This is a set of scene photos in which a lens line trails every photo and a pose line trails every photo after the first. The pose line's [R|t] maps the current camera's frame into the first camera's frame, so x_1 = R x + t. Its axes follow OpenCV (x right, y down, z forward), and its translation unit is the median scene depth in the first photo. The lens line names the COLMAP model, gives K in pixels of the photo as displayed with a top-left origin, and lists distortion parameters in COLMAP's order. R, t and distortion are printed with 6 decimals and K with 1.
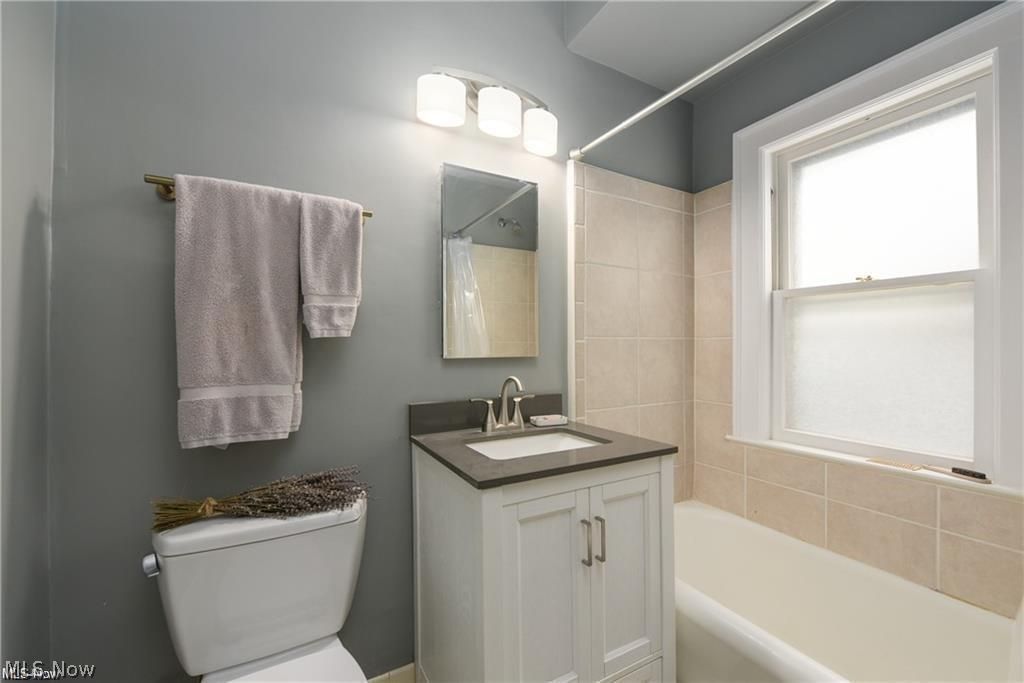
lens RADIAL K [[414.9, 0, 509.1], [0, 414.9, 344.6], [0, 0, 1]] dist [-0.000026, 0.000022]
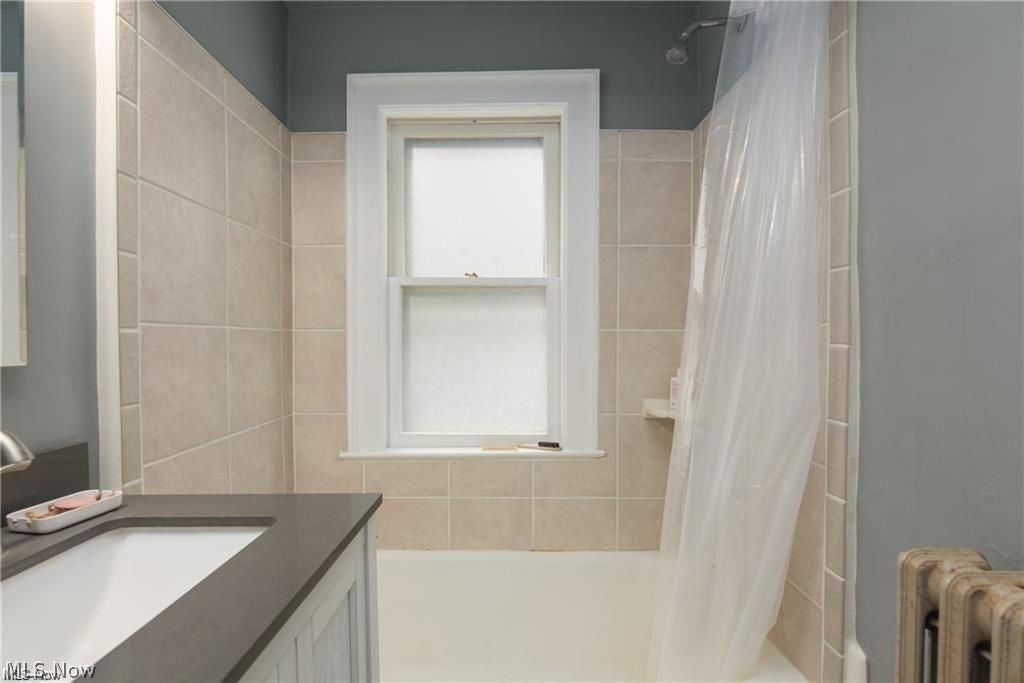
lens RADIAL K [[459.7, 0, 512.9], [0, 459.7, 344.2], [0, 0, 1]] dist [-0.001399, -0.000776]
pose [[0.492072, -0.008026, 0.870518, -0.084369], [-0.001554, 0.999948, 0.010098, 0.001785], [-0.870553, -0.006322, 0.492034, 0.318464]]
